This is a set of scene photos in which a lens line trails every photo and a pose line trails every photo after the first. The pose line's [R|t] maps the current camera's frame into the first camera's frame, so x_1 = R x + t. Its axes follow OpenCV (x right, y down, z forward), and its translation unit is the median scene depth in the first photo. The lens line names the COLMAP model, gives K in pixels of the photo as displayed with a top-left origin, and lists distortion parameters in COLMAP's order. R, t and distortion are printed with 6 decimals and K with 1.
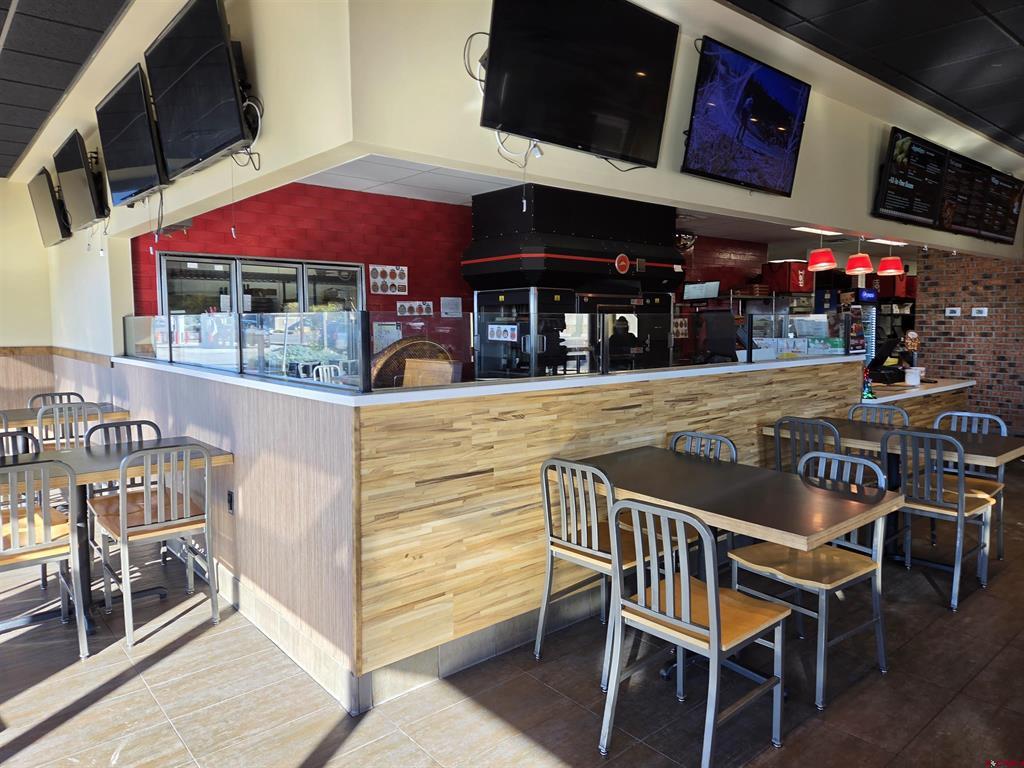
lens RADIAL K [[685.9, 0, 517.3], [0, 685.9, 384.6], [0, 0, 1]] dist [0.056335, -0.039370]
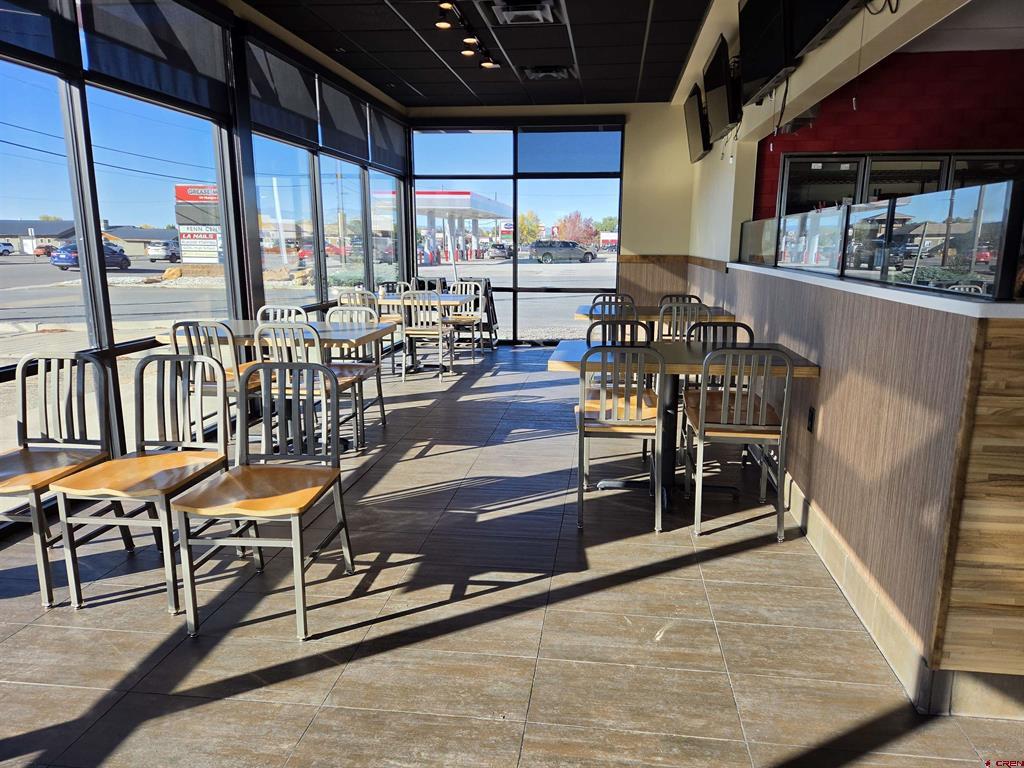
lens RADIAL K [[685.9, 0, 514.9], [0, 685.9, 379.2], [0, 0, 1]] dist [0.056335, -0.039370]
pose [[0.663021, 0.150599, -0.733296, -0.012312], [-0.070401, 0.987758, 0.139204, 0.019593], [0.745283, -0.040670, 0.665506, 0.113283]]
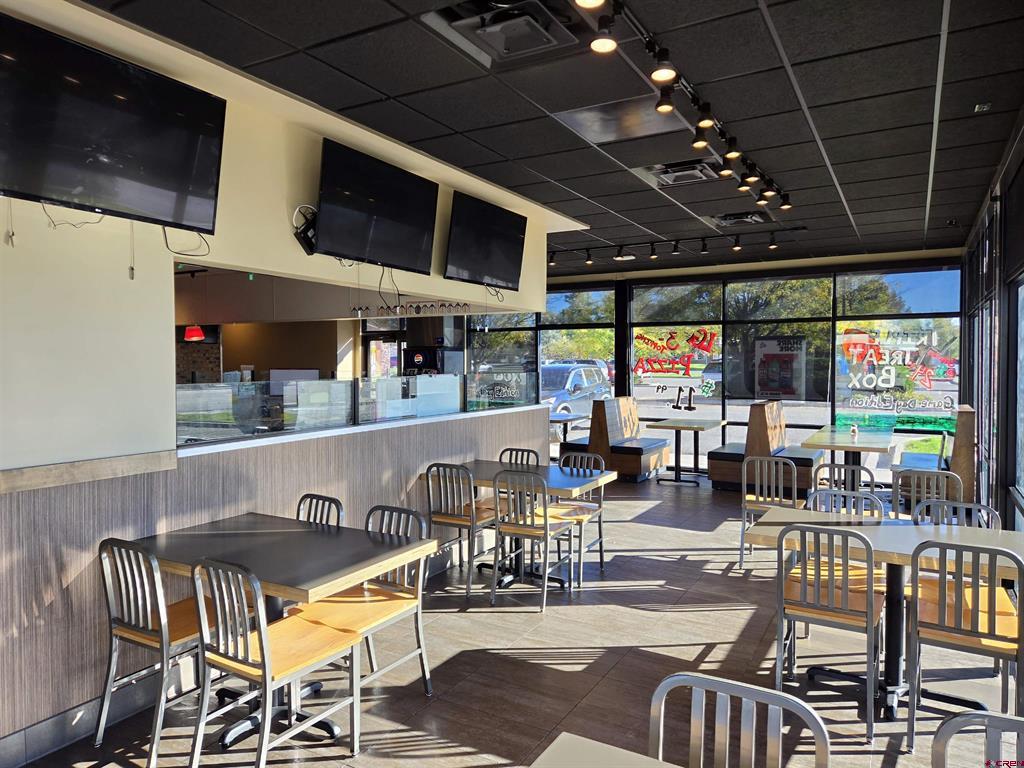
lens RADIAL K [[685.9, 0, 511.3], [0, 685.9, 383.3], [0, 0, 1]] dist [0.056335, -0.039370]
pose [[-0.334197, -0.023401, 0.942213, -2.049660], [0.079626, 0.995417, 0.052965, -0.169844], [-0.939134, 0.092725, -0.330802, 1.504850]]
